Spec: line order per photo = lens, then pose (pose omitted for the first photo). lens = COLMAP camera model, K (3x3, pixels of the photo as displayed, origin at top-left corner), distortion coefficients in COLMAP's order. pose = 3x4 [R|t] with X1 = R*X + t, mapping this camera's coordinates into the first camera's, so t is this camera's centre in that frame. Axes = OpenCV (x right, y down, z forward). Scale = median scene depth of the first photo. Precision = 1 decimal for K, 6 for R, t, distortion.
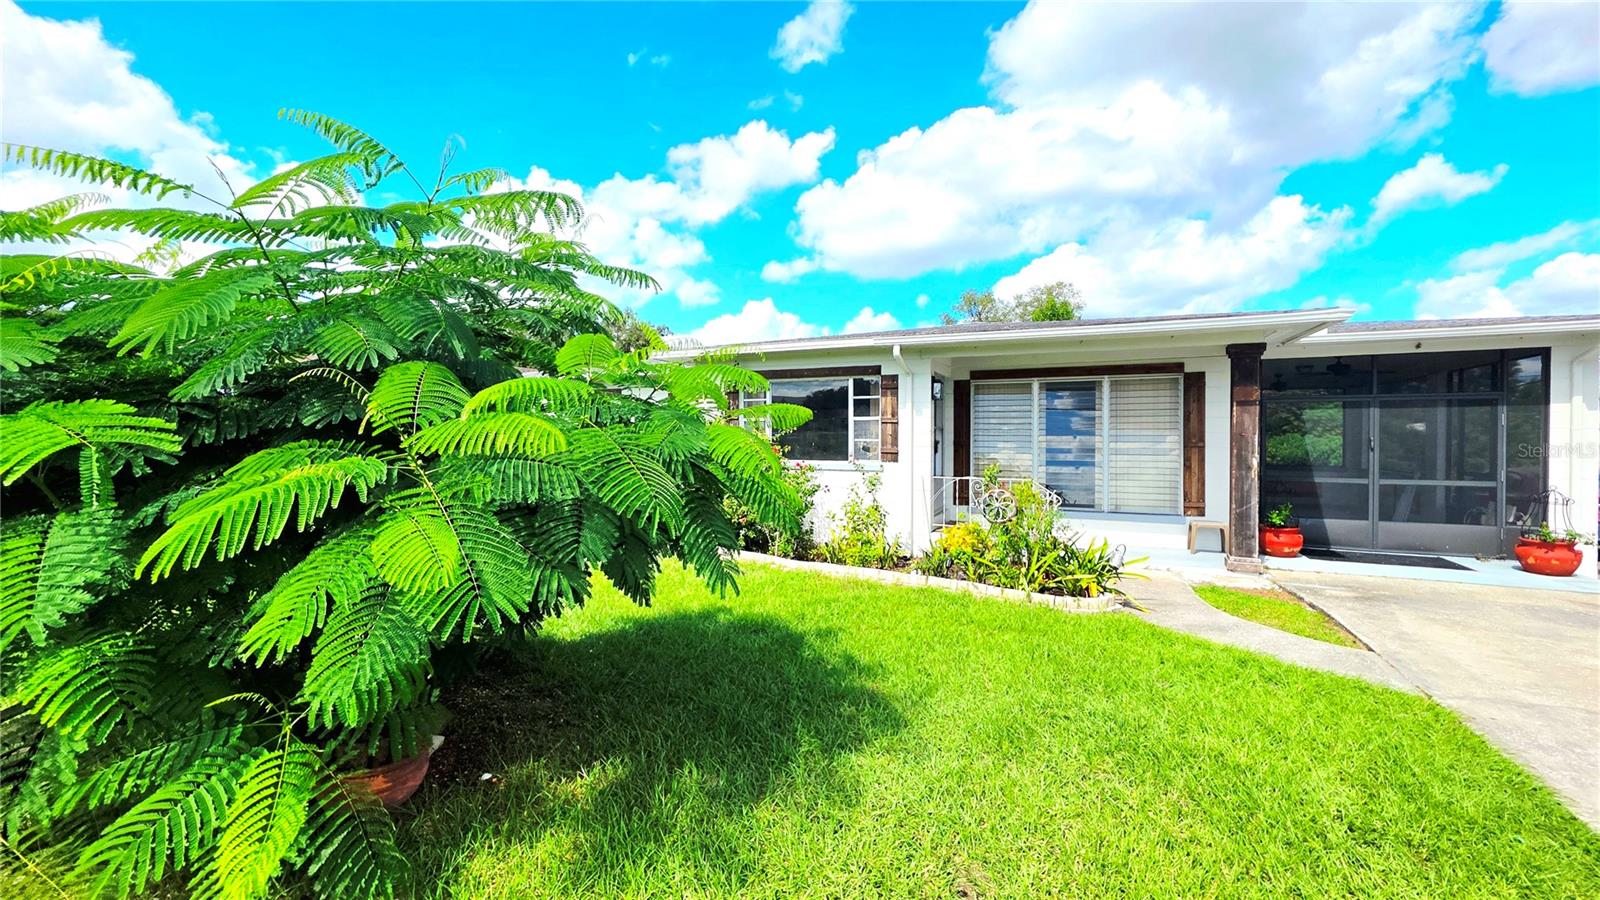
lens RADIAL K [[644.1, 0, 803.1], [0, 644.1, 435.8], [0, 0, 1]] dist [0.001579, 0.000542]
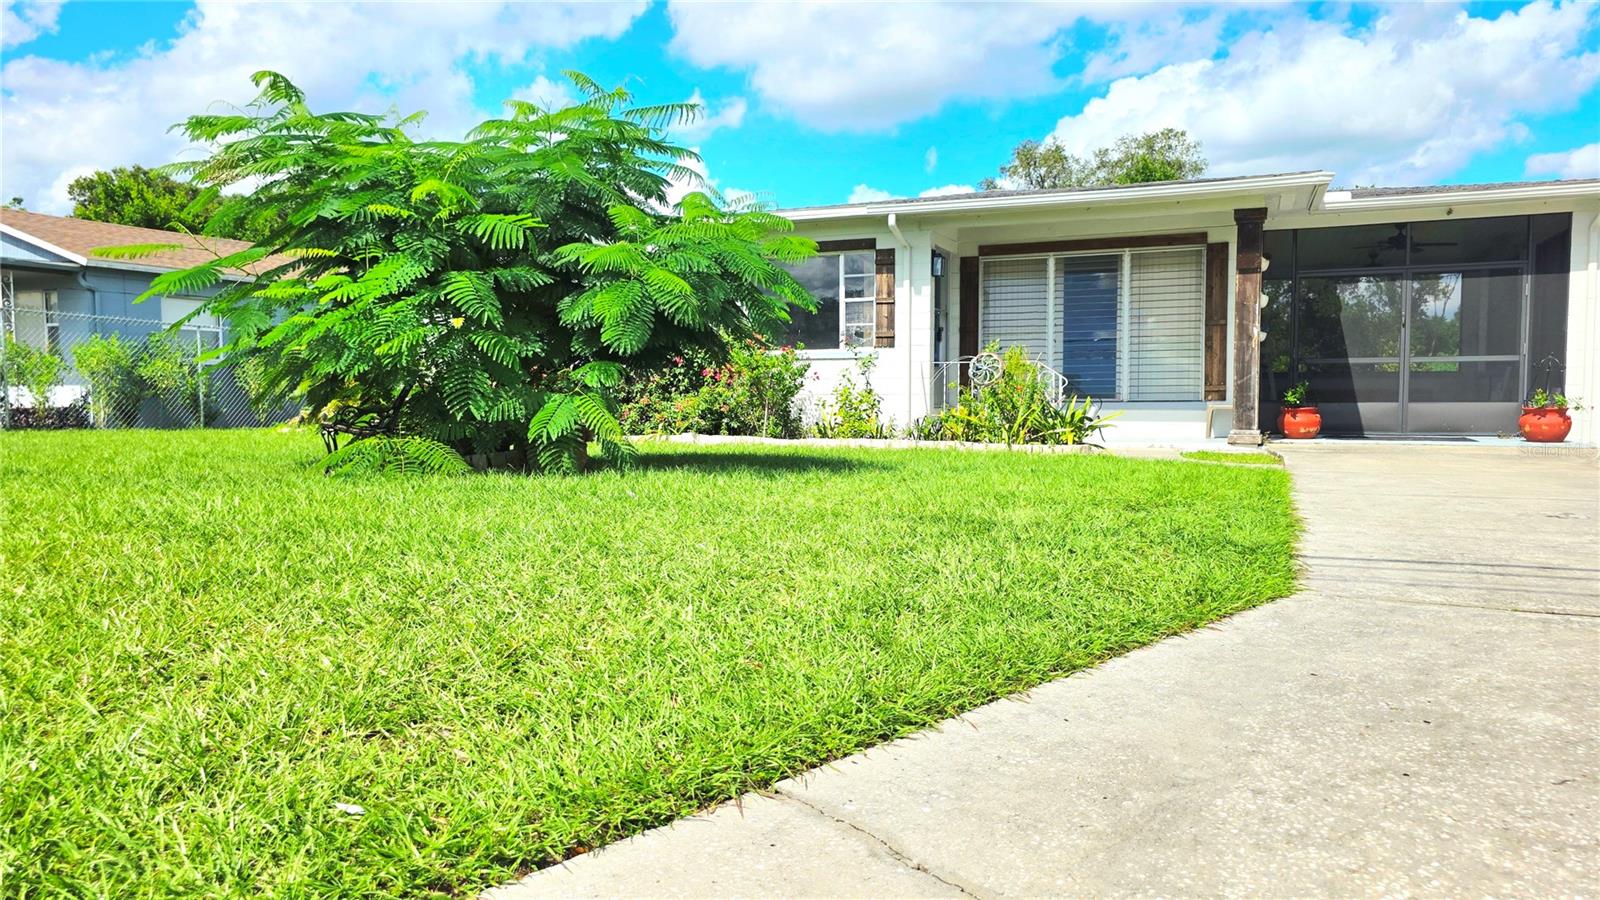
lens RADIAL K [[1085.4, 0, 802.0], [0, 1085.4, 455.0], [0, 0, 1]] dist [0.060708, -0.056378]
pose [[0.999201, -0.008968, 0.038941, -0.044684], [0.006633, 0.998195, 0.059687, 0.105888], [-0.039406, -0.059381, 0.997457, -0.546937]]
